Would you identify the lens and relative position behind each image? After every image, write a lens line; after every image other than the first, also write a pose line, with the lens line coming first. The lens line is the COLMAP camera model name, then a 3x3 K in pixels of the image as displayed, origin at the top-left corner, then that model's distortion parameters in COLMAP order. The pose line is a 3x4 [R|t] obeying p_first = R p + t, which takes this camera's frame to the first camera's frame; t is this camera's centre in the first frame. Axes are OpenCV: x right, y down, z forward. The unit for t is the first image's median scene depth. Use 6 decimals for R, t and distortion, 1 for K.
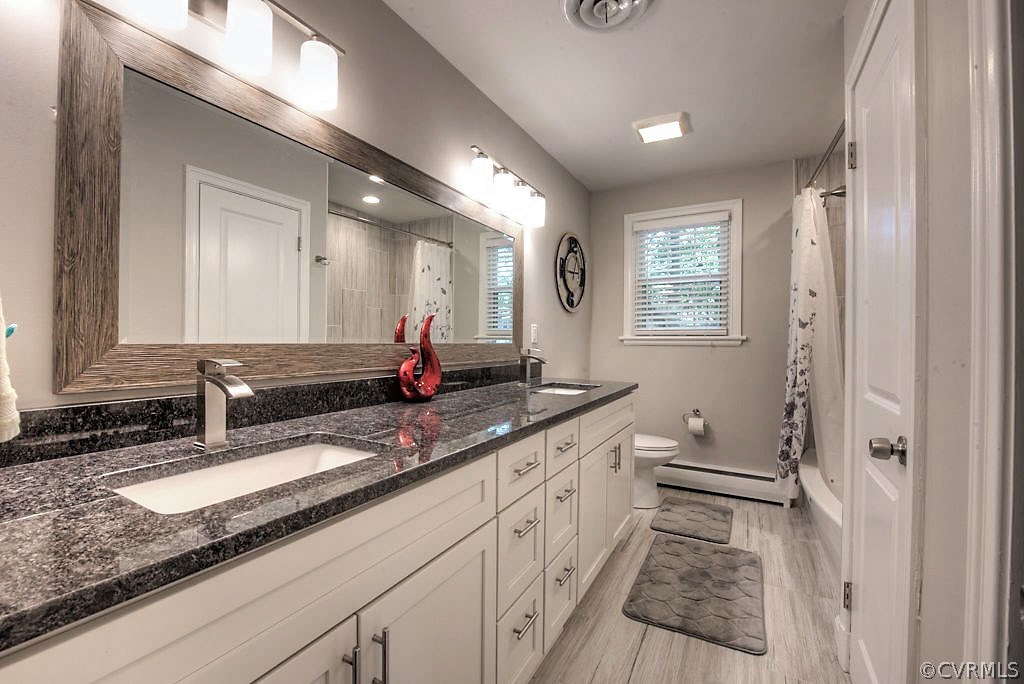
lens RADIAL K [[423.9, 0, 507.5], [0, 423.9, 335.9], [0, 0, 1]] dist [-0.014936, -0.000479]
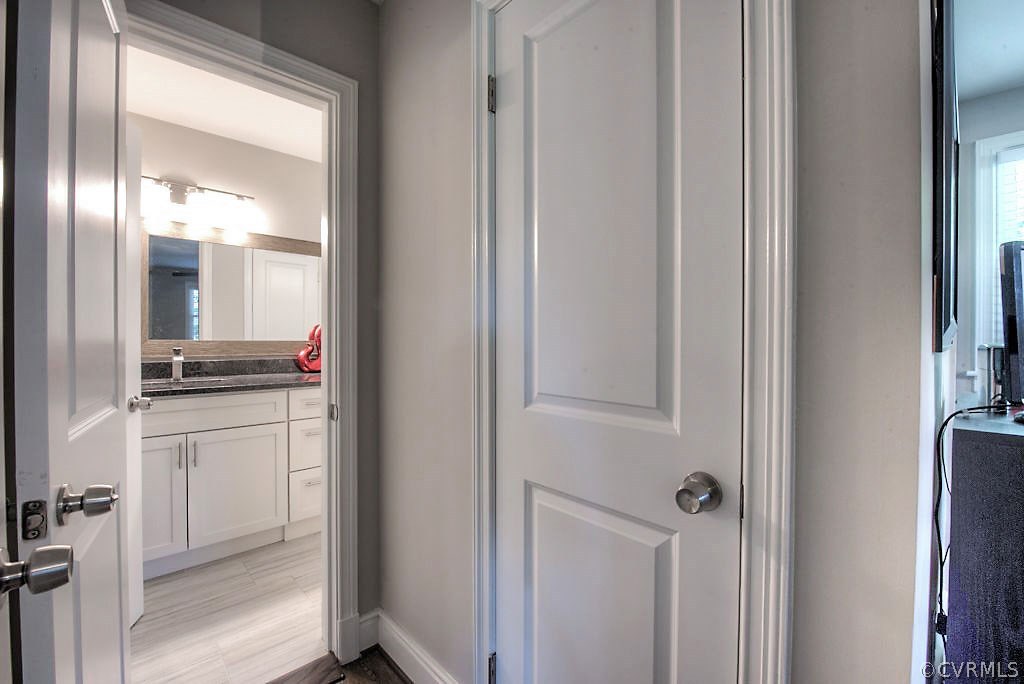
lens RADIAL K [[423.9, 0, 515.6], [0, 423.9, 337.6], [0, 0, 1]] dist [-0.014936, -0.000479]
pose [[0.952540, 0.002825, -0.304399, 1.500863], [0.000170, 0.999952, 0.009811, -0.017109], [0.304412, -0.009397, 0.952494, -0.589697]]
